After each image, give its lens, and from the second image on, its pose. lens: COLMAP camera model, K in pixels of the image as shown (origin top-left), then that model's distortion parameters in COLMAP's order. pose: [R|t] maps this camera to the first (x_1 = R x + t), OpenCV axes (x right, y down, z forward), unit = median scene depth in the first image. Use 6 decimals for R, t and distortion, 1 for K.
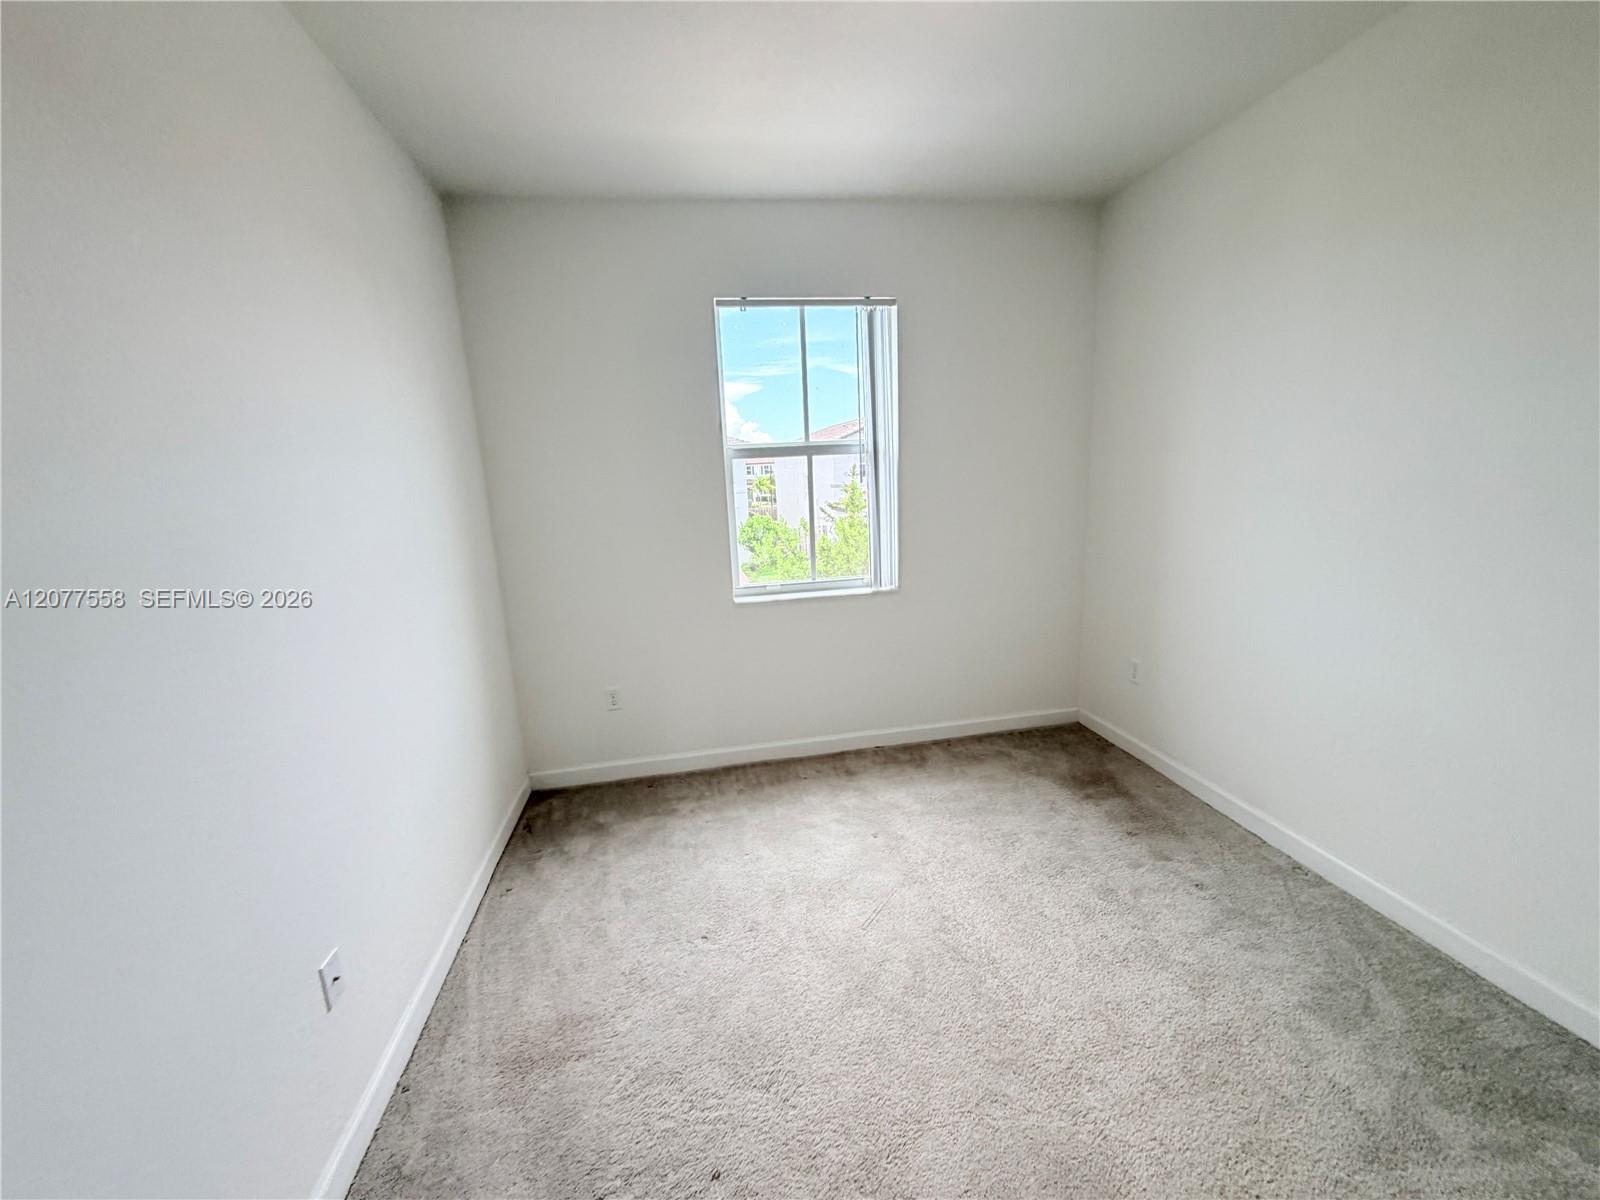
lens RADIAL K [[639.5, 0, 798.5], [0, 639.5, 600.9], [0, 0, 1]] dist [0.000256, -0.000139]
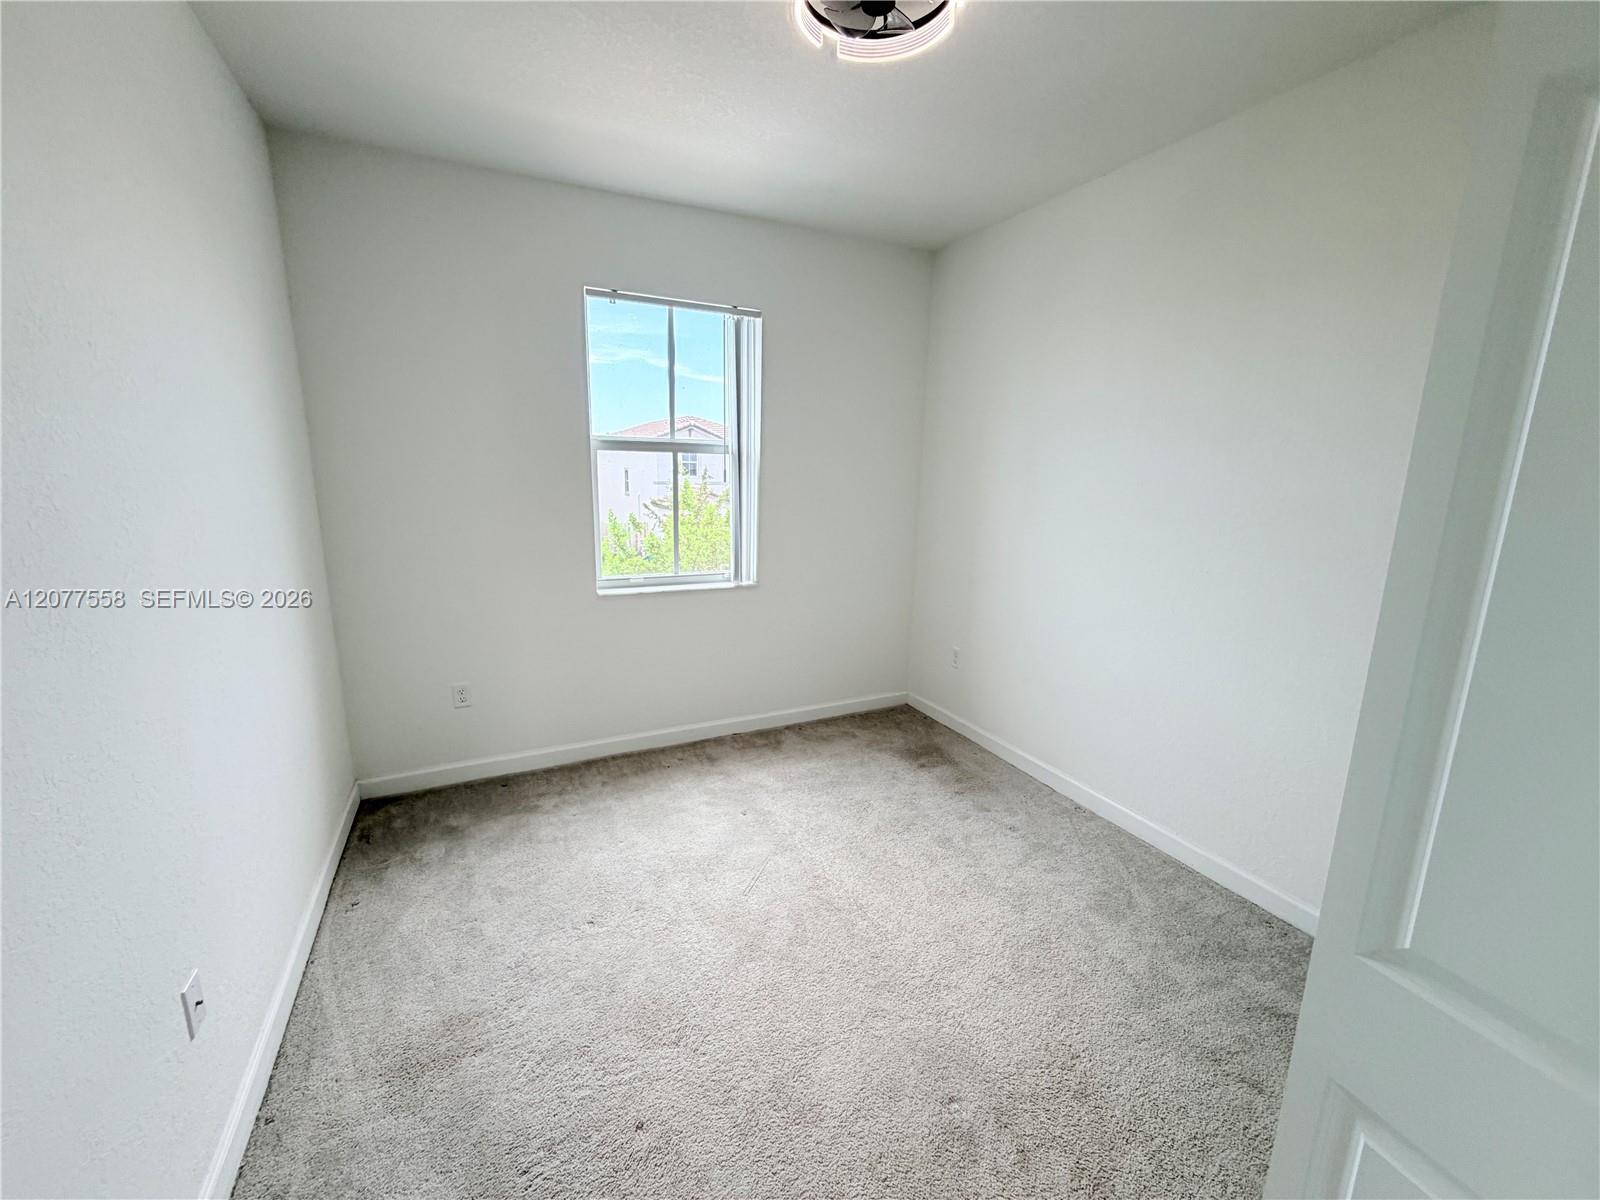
lens RADIAL K [[639.5, 0, 799.7], [0, 639.5, 600.4], [0, 0, 1]] dist [0.000256, -0.000139]
pose [[0.959160, 0.009694, 0.282696, -0.118854], [-0.009555, 0.999953, -0.001870, 0.015623], [-0.282701, -0.000907, 0.959208, -0.061629]]
